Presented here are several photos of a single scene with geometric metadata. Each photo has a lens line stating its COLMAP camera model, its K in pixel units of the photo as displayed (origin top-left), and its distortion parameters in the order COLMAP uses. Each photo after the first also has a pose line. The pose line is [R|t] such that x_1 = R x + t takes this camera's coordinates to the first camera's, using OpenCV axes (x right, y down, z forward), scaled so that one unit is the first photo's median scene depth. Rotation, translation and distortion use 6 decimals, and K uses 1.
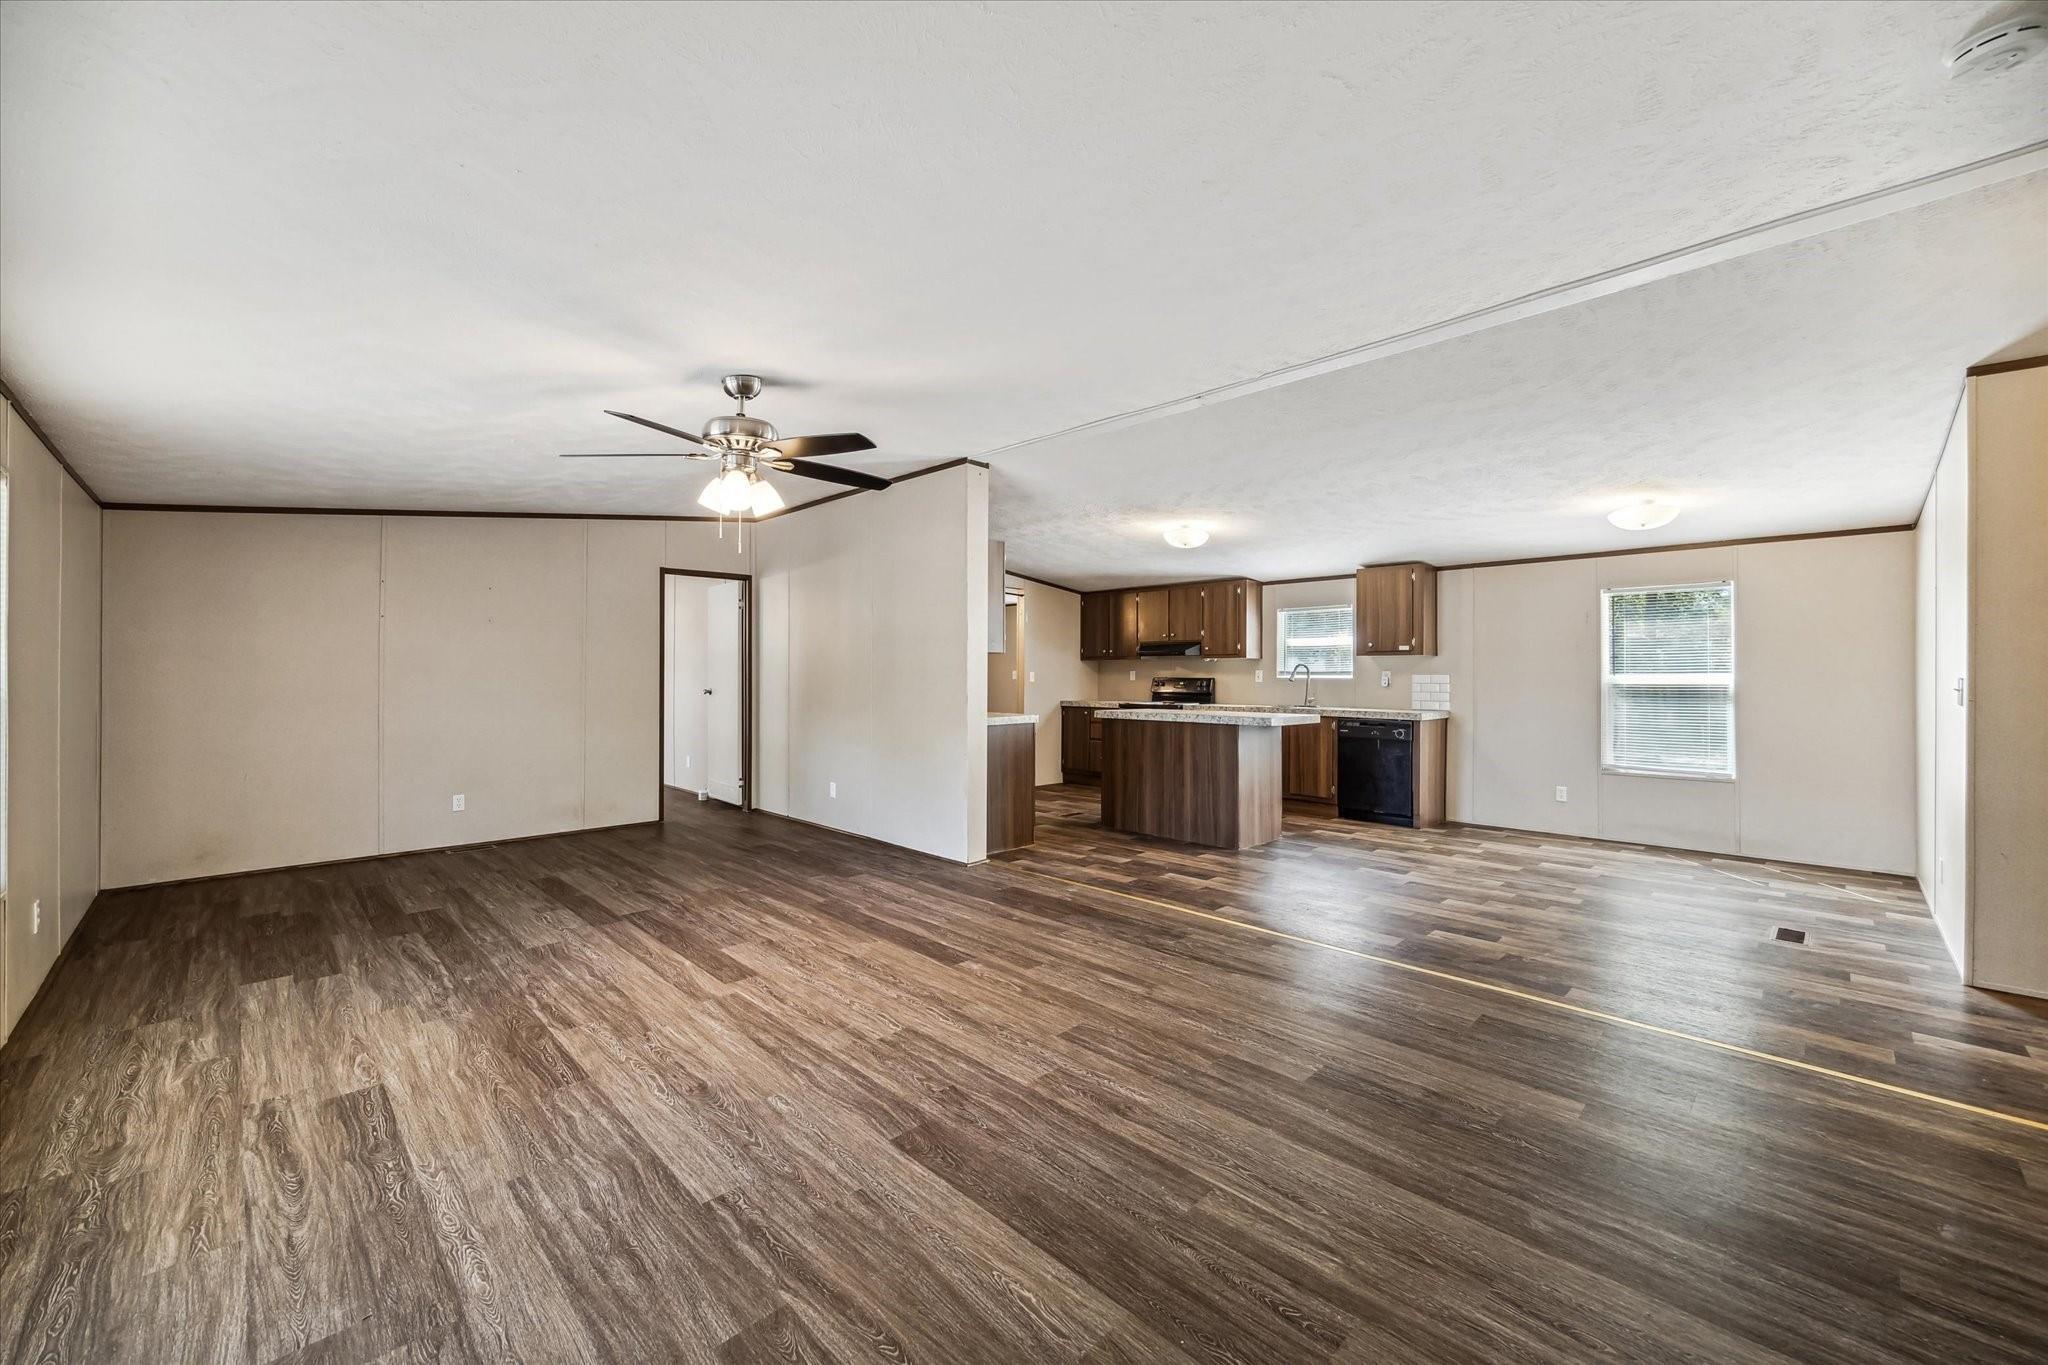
lens RADIAL K [[796.2, 0, 1021.4], [0, 796.2, 670.6], [0, 0, 1]] dist [0.001746, -0.000118]
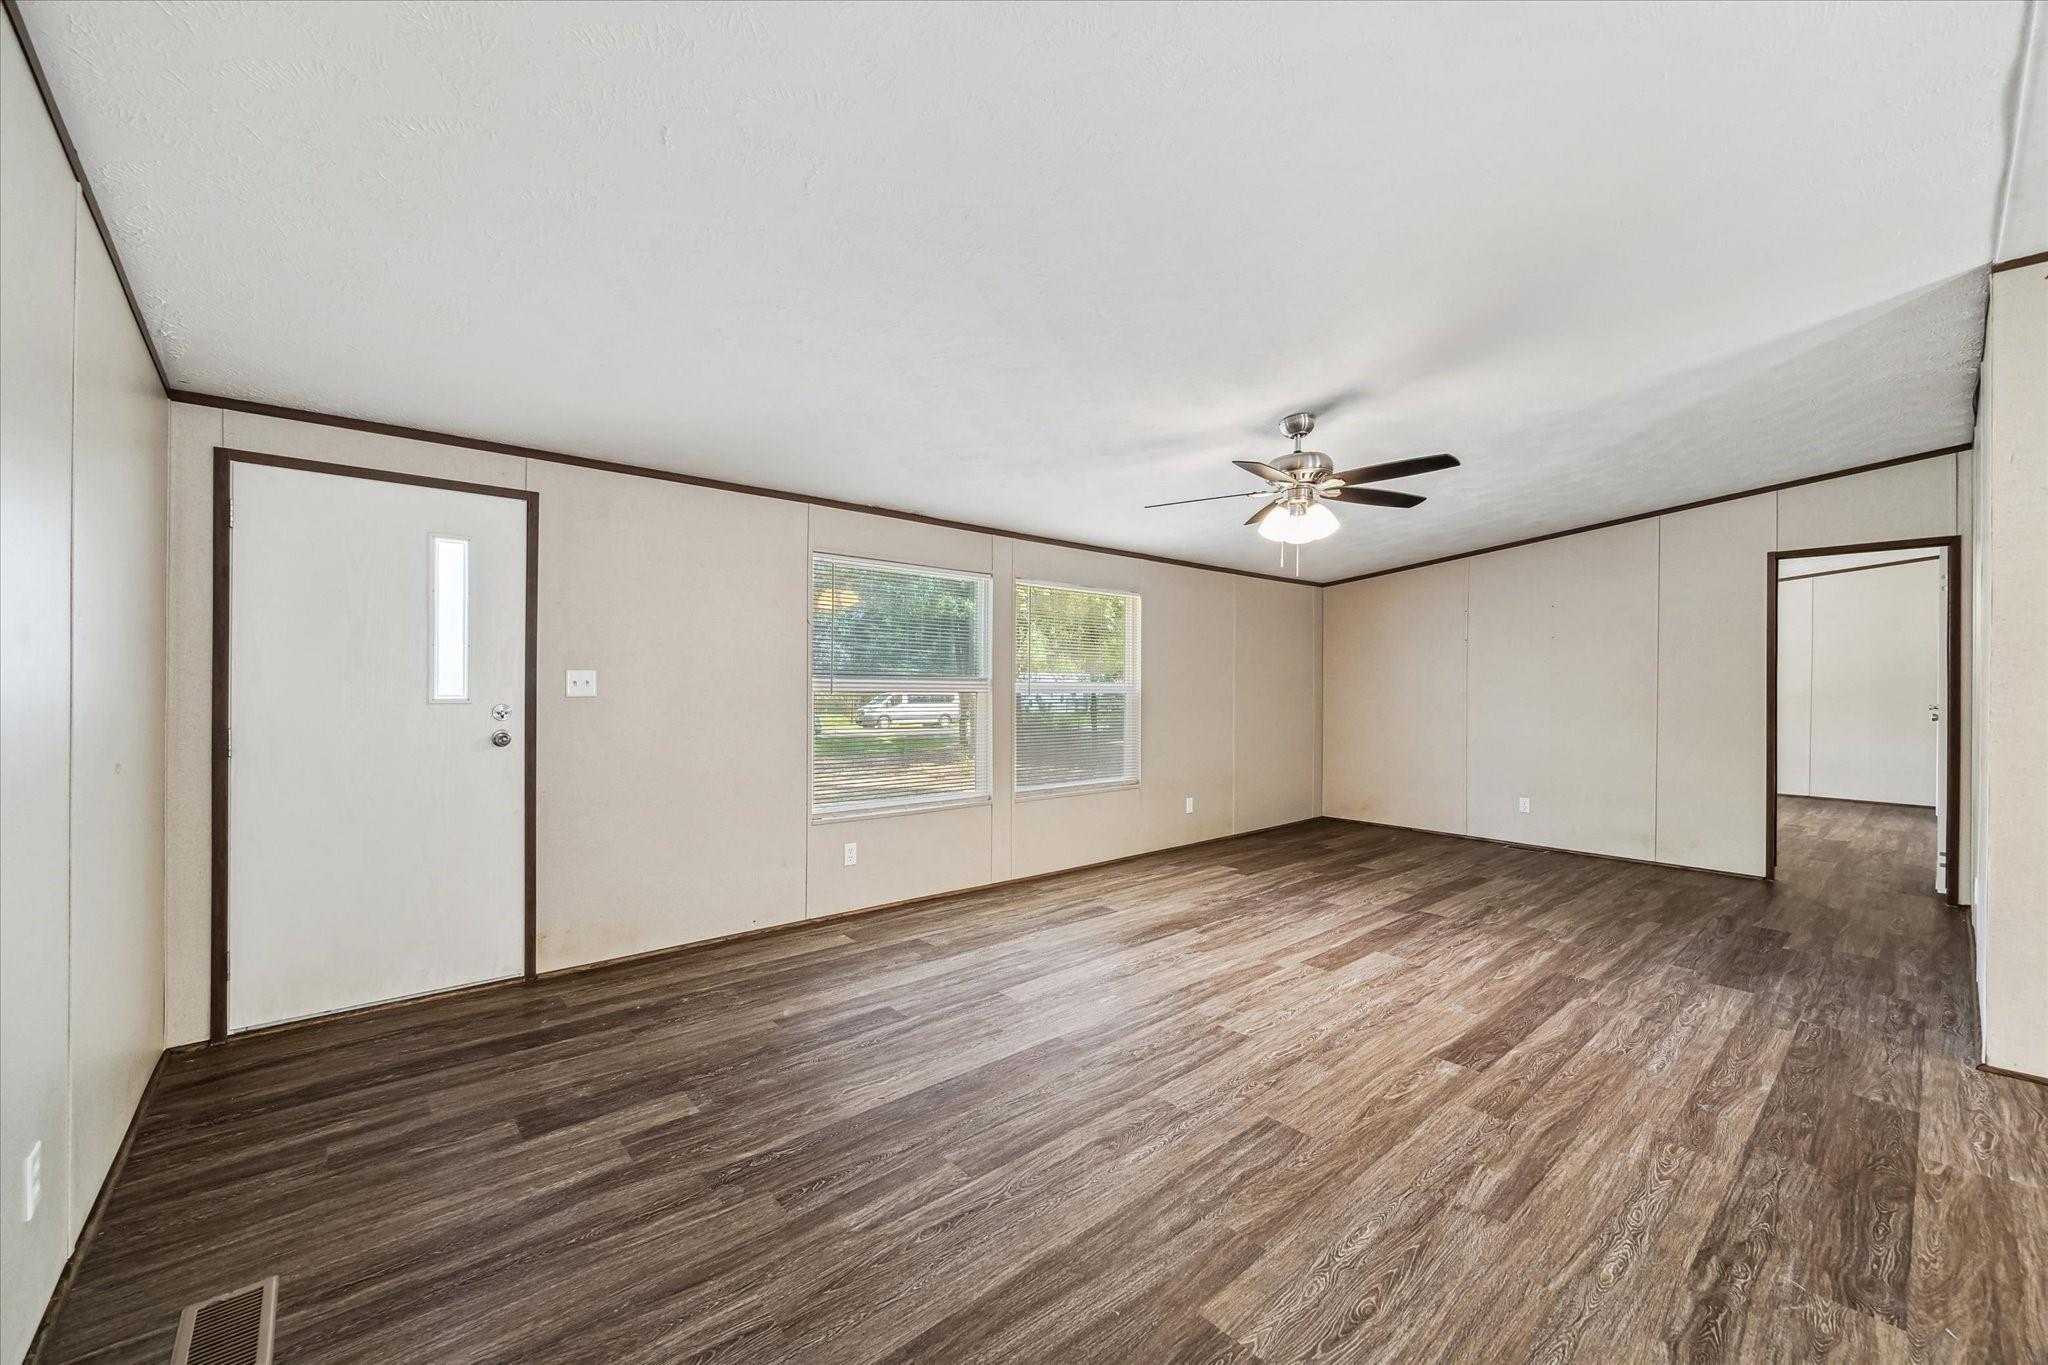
lens RADIAL K [[793.0, 0, 1023.7], [0, 793.0, 687.9], [0, 0, 1]] dist [-0.002675, 0.000043]
pose [[-0.066539, 0.003355, -0.997778, 0.857883], [-0.002431, 0.999991, 0.003525, 0.005720], [0.997781, 0.002660, -0.066530, 0.770211]]
